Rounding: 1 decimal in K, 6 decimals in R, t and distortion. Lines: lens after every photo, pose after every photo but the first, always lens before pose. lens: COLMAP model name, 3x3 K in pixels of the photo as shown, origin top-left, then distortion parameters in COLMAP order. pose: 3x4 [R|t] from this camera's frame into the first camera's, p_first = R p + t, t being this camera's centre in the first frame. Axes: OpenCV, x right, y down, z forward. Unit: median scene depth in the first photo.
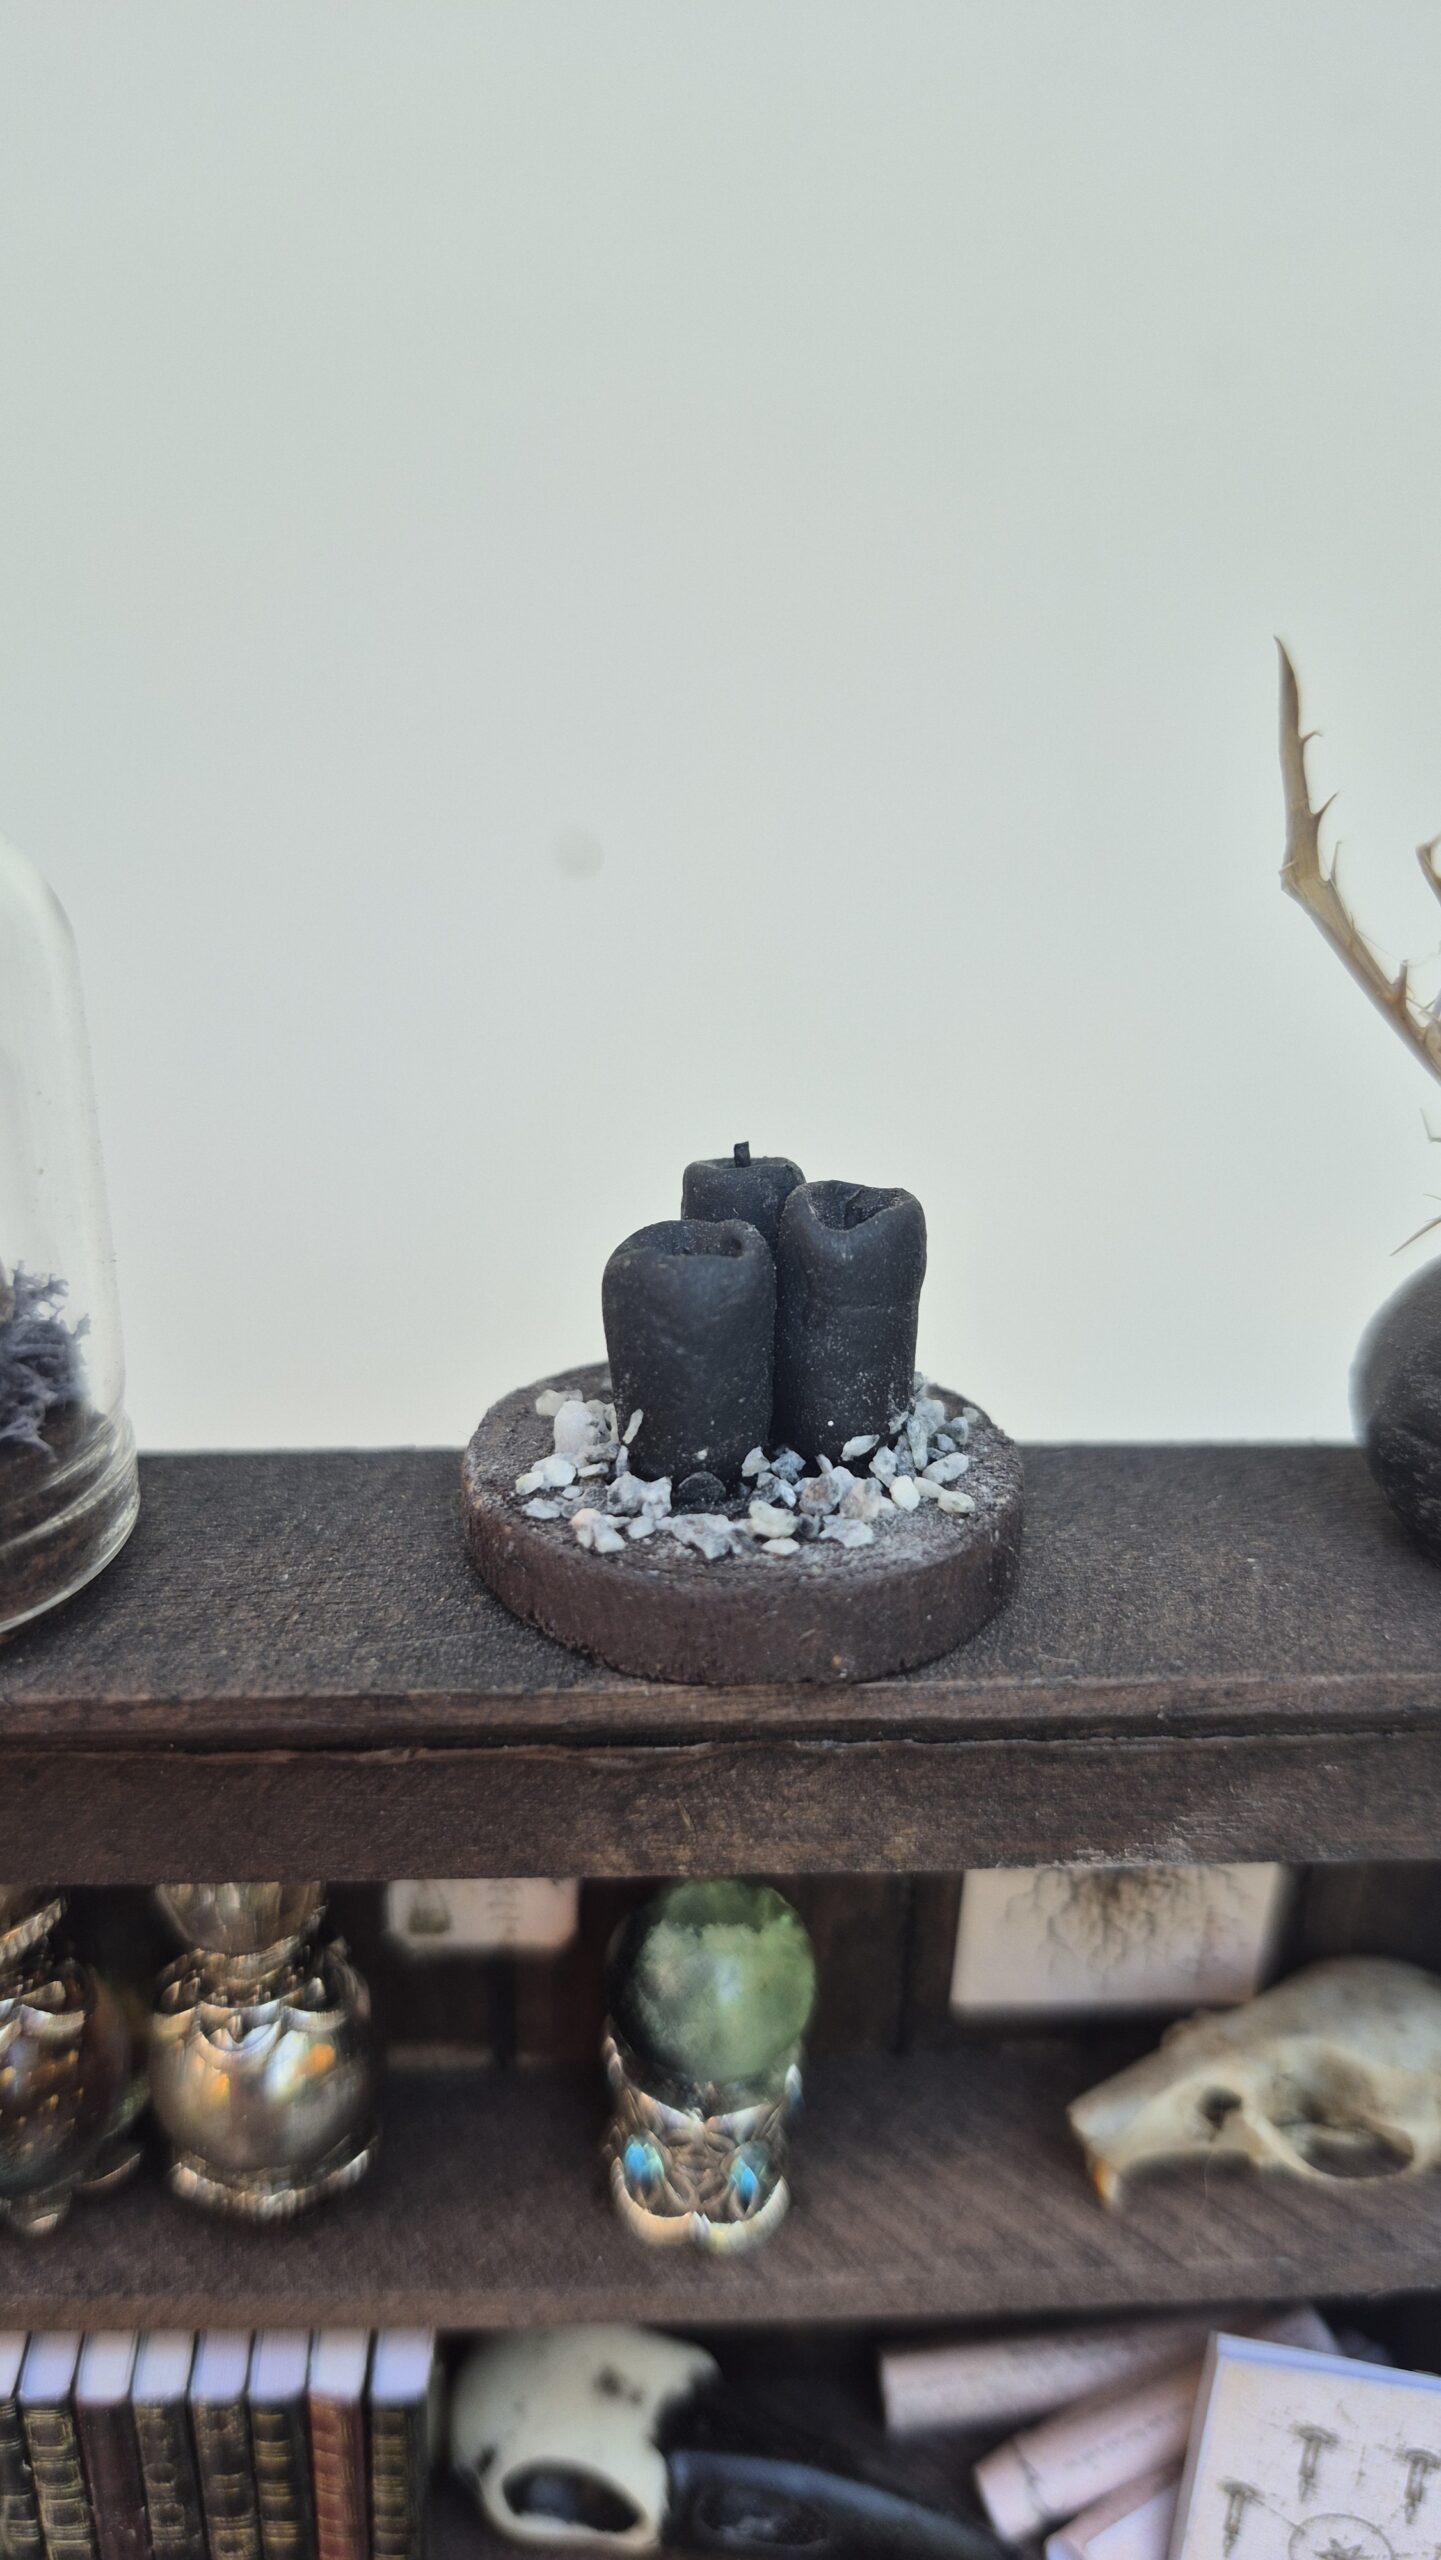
lens RADIAL K [[1933.5, 0, 723.9], [0, 1933.5, 1246.2], [0, 0, 1]] dist [0.006307, -0.113403]
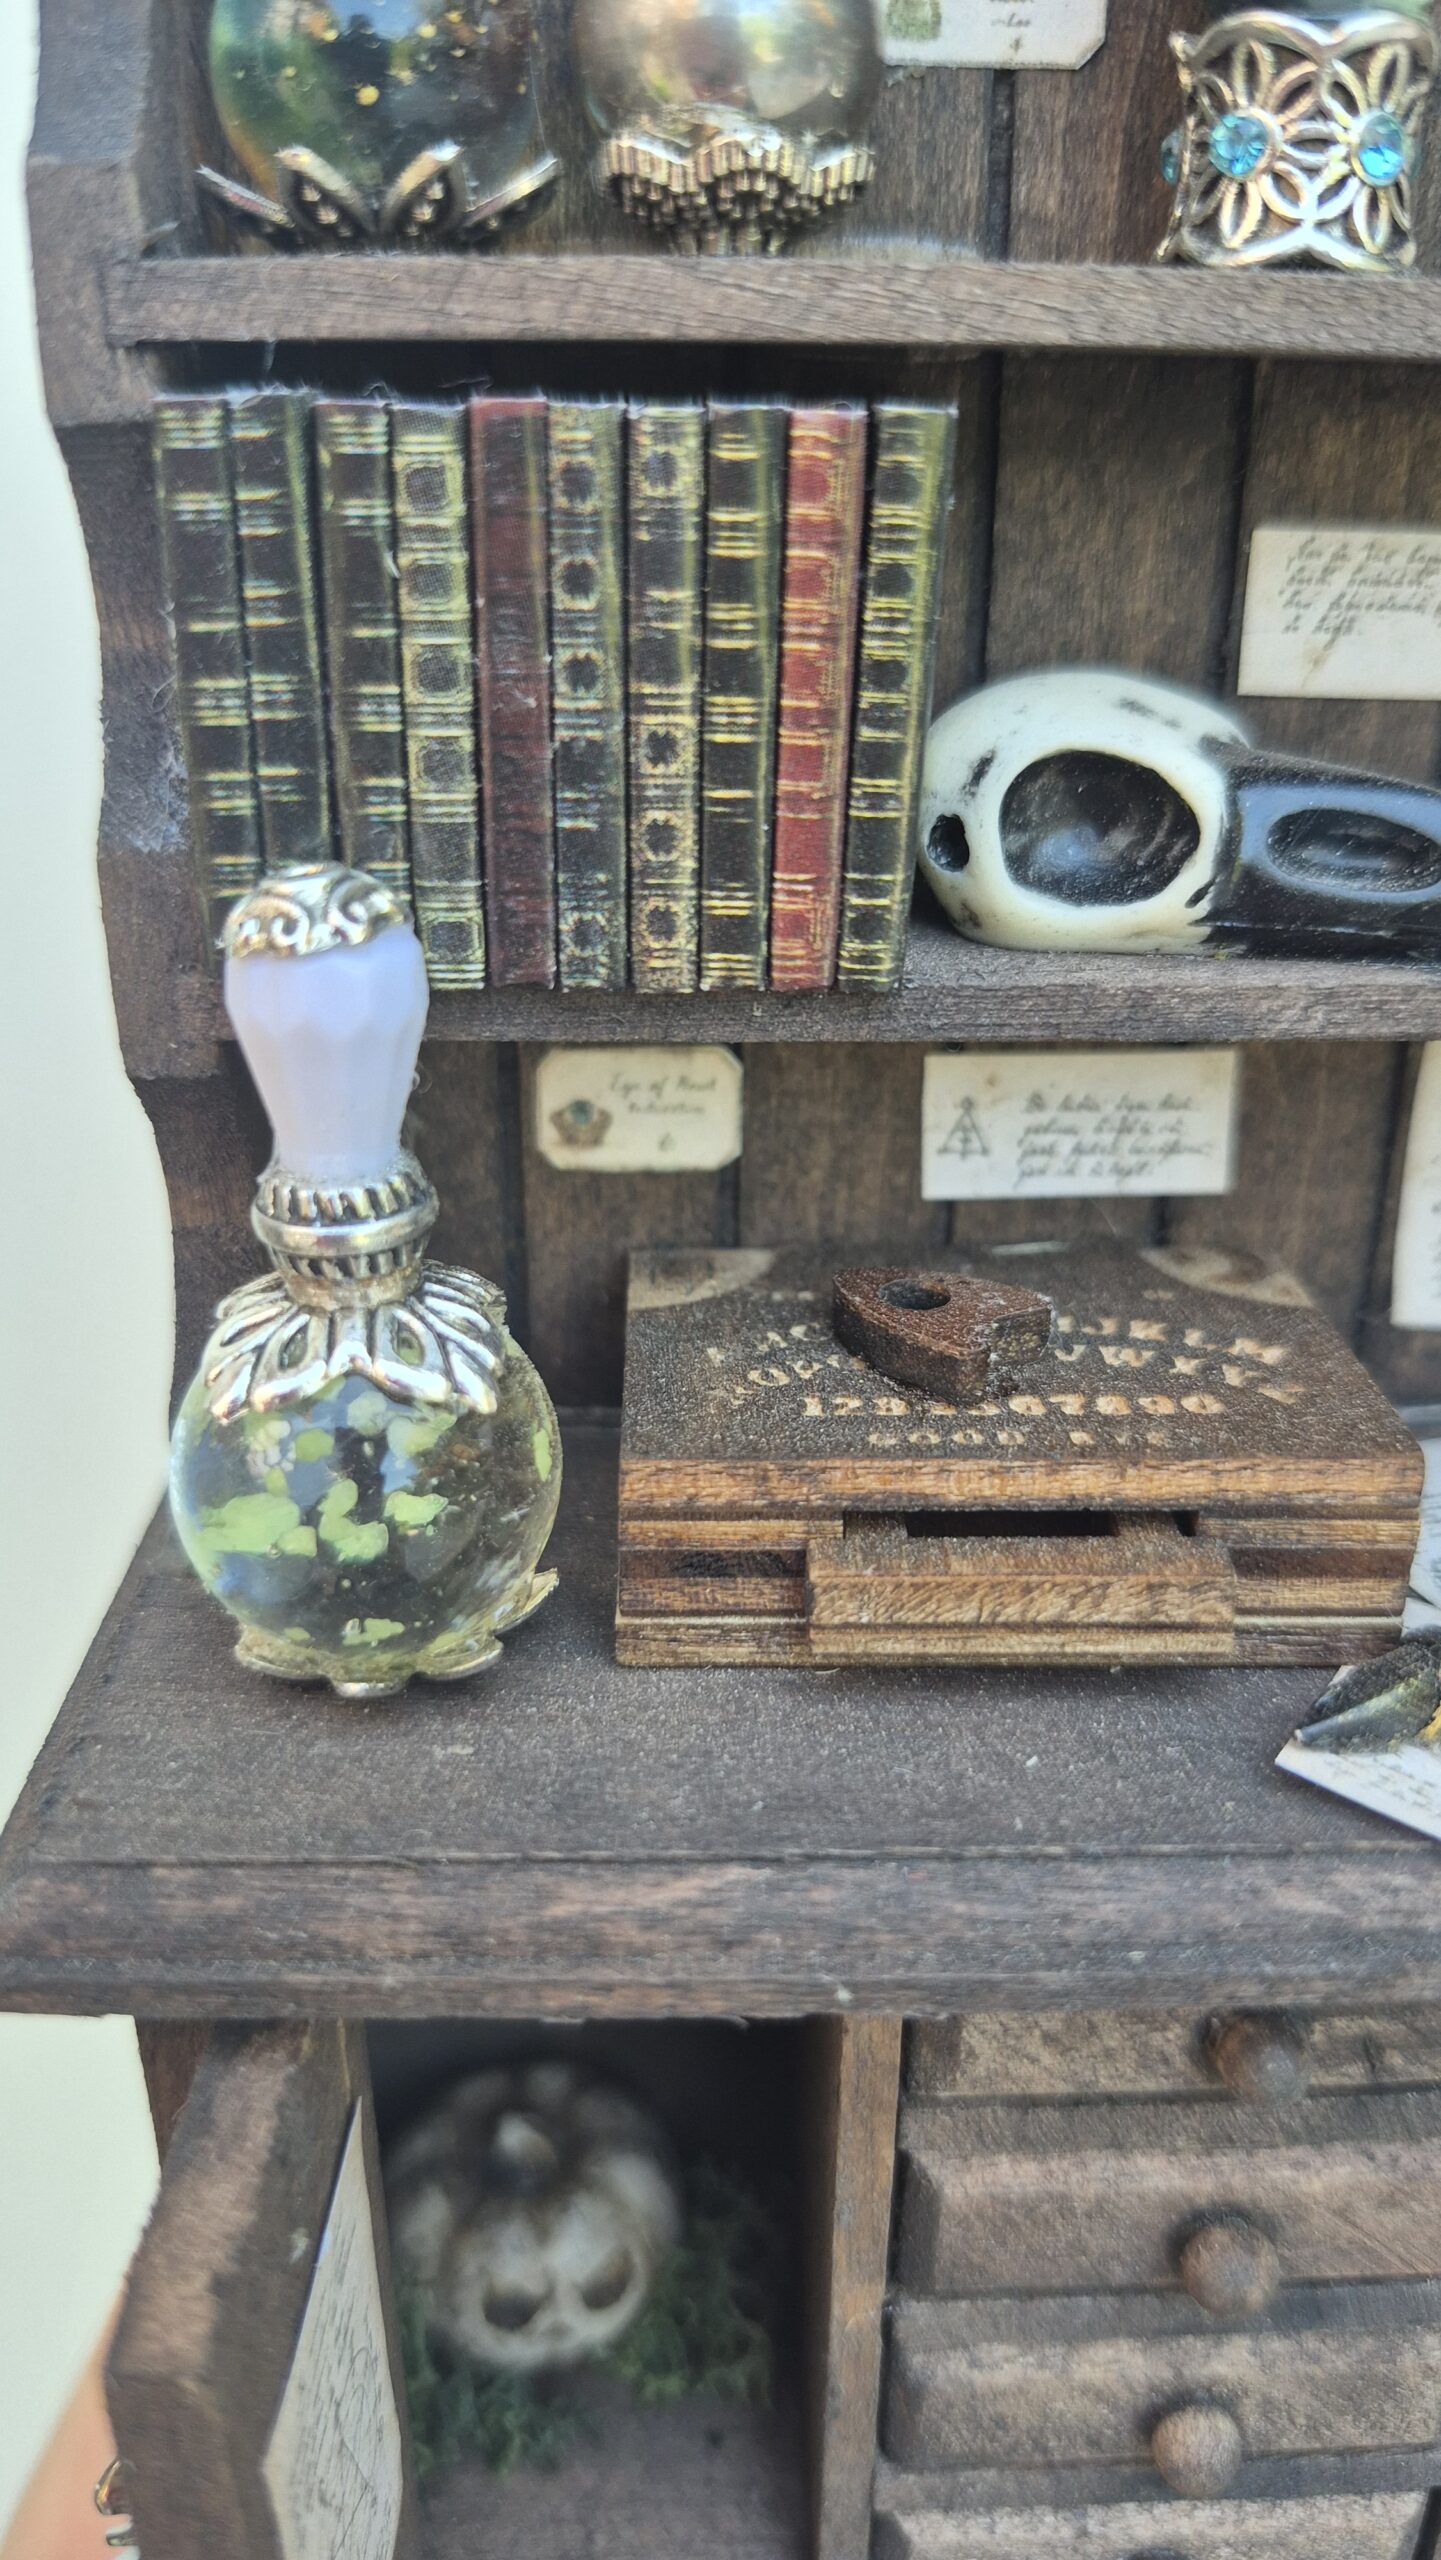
lens RADIAL K [[1933.5, 0, 723.9], [0, 1933.5, 1246.2], [0, 0, 1]] dist [0.006307, -0.113403]
pose [[0.998137, 0.000510, -0.061013, -0.197687], [0.000539, 0.999852, 0.017179, 0.896395], [0.061013, -0.017180, 0.997989, 0.254291]]
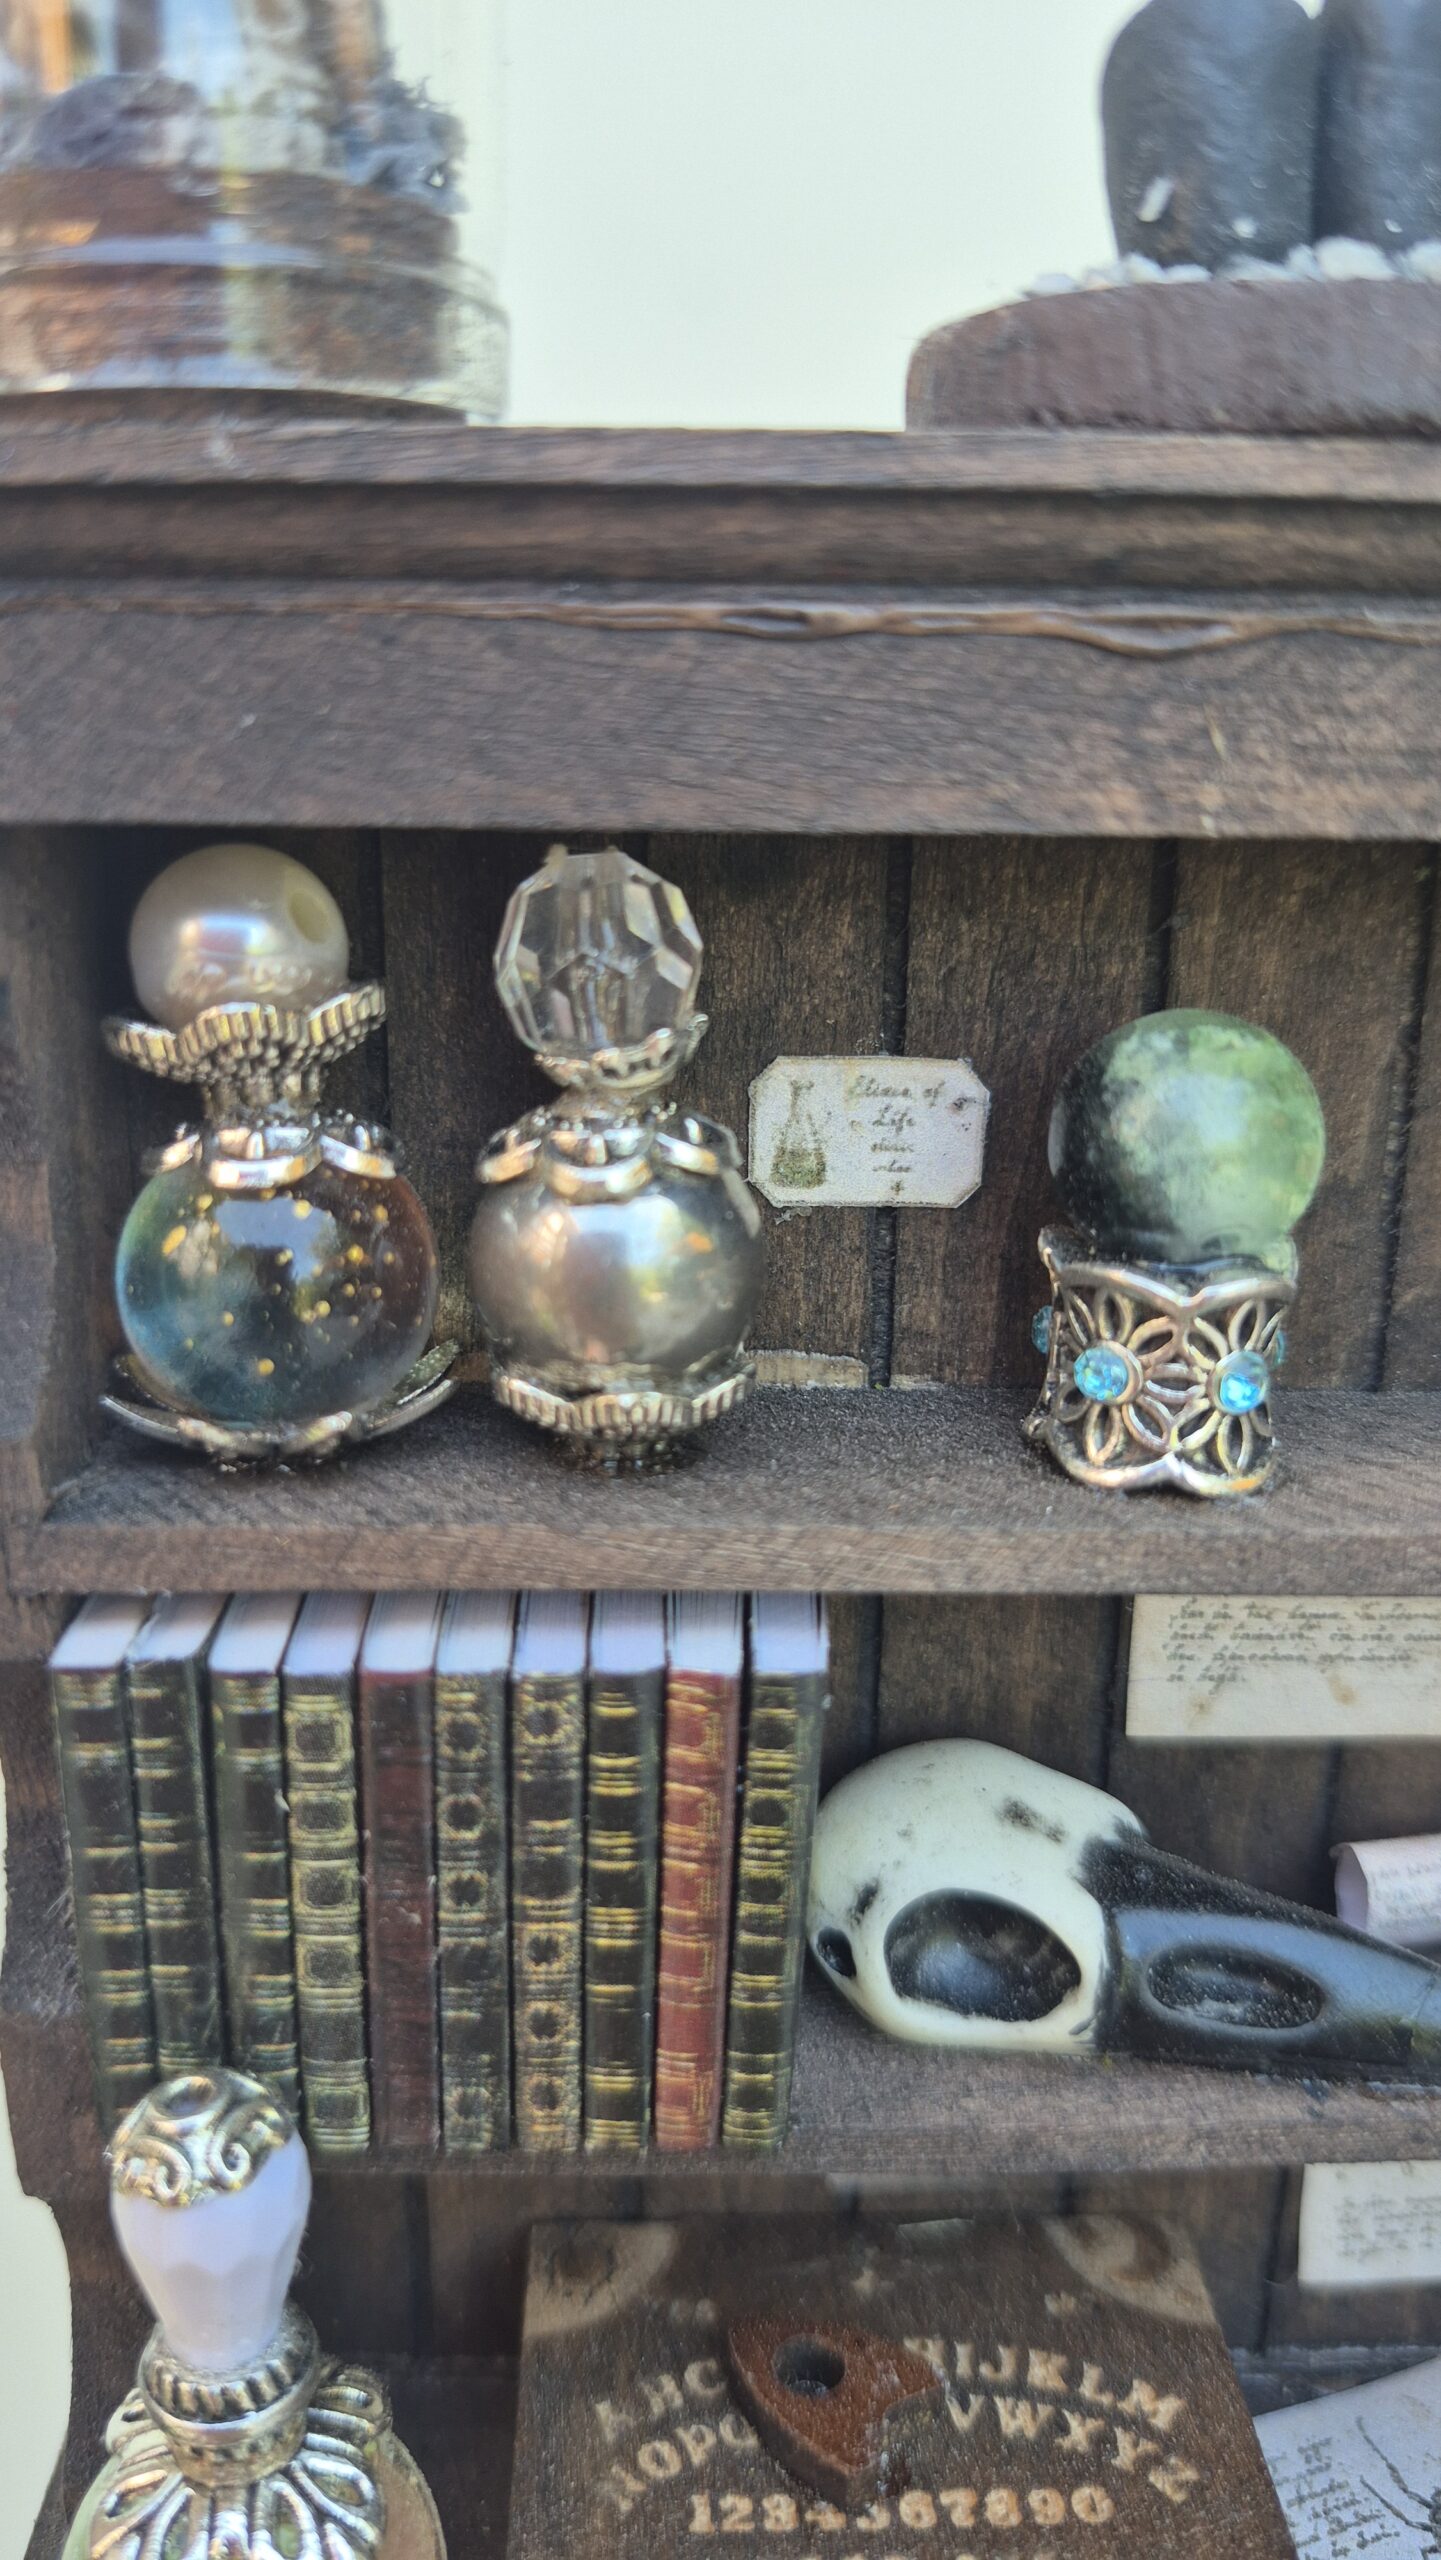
lens RADIAL K [[1912.4, 0, 688.1], [0, 1912.4, 1238.5], [0, 0, 1]] dist [0.003583, -0.103787]
pose [[0.997680, -0.002874, -0.068013, -0.157612], [-0.005402, 0.992615, -0.121185, 0.517242], [0.067859, 0.121271, 0.990297, 0.225334]]
